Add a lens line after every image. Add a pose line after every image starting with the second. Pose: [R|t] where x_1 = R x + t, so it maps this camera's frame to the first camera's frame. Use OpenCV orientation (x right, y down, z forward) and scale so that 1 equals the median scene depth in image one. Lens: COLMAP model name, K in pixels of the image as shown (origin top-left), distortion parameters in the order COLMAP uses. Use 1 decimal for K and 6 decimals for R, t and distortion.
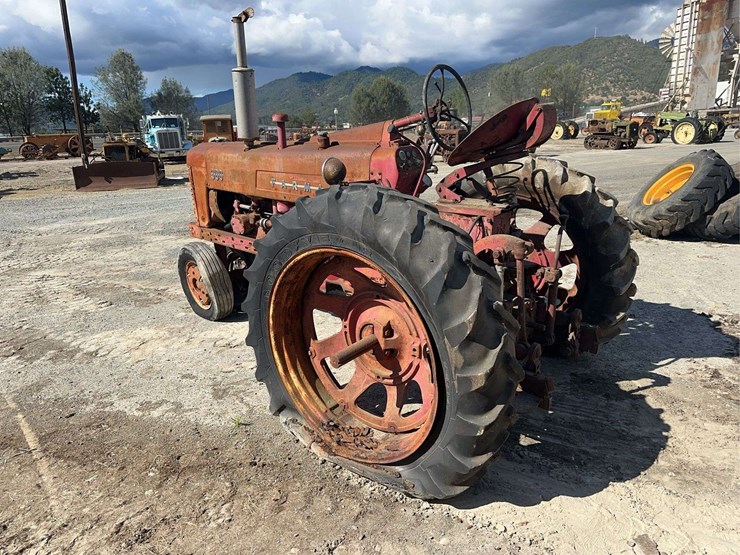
lens RADIAL K [[519.0, 0, 370.0], [0, 519.0, 277.5], [0, 0, 1]] dist [0.054504, -0.072389]
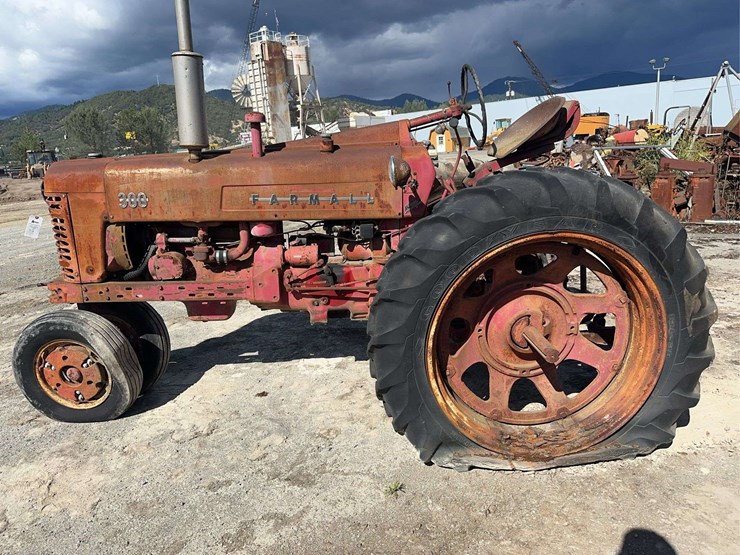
lens RADIAL K [[519.0, 0, 370.0], [0, 519.0, 277.5], [0, 0, 1]] dist [0.054504, -0.072389]
pose [[0.738771, -0.170061, 0.652147, -0.661155], [0.219821, 0.975525, 0.005370, -0.037817], [-0.637099, 0.139389, 0.758073, 0.353301]]
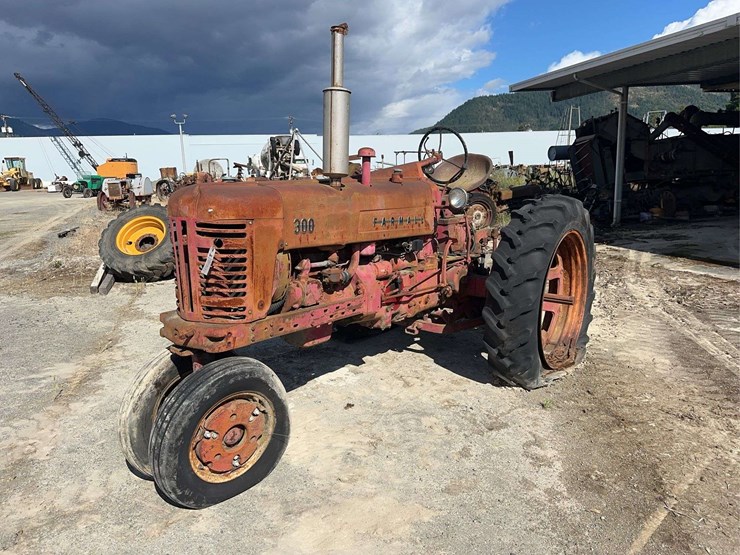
lens RADIAL K [[519.0, 0, 370.0], [0, 519.0, 277.5], [0, 0, 1]] dist [0.054504, -0.072389]
pose [[-0.041129, -0.159350, 0.986365, -1.215330], [0.300291, 0.939588, 0.164314, -0.271612], [-0.952961, 0.302955, 0.009207, 1.158015]]
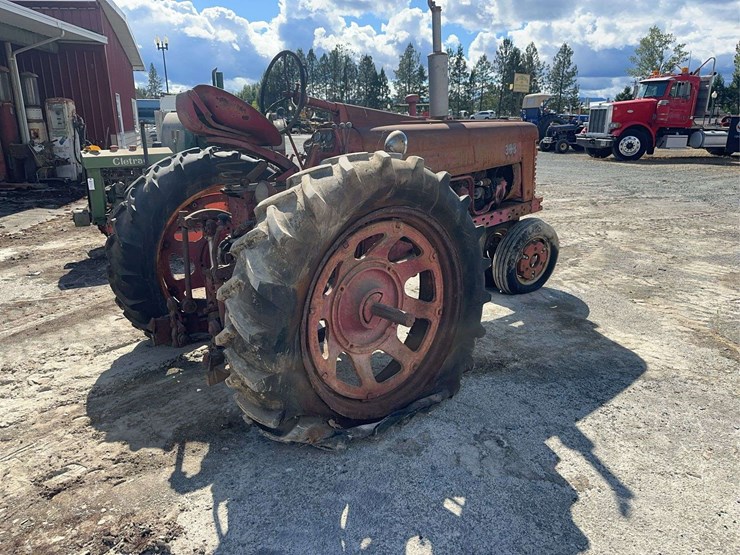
lens RADIAL K [[519.0, 0, 370.0], [0, 519.0, 277.5], [0, 0, 1]] dist [0.054504, -0.072389]
pose [[-0.160632, 0.316428, -0.934918, 1.085692], [-0.256227, 0.901376, 0.349099, -0.360771], [0.953176, 0.295628, -0.063713, 1.204759]]
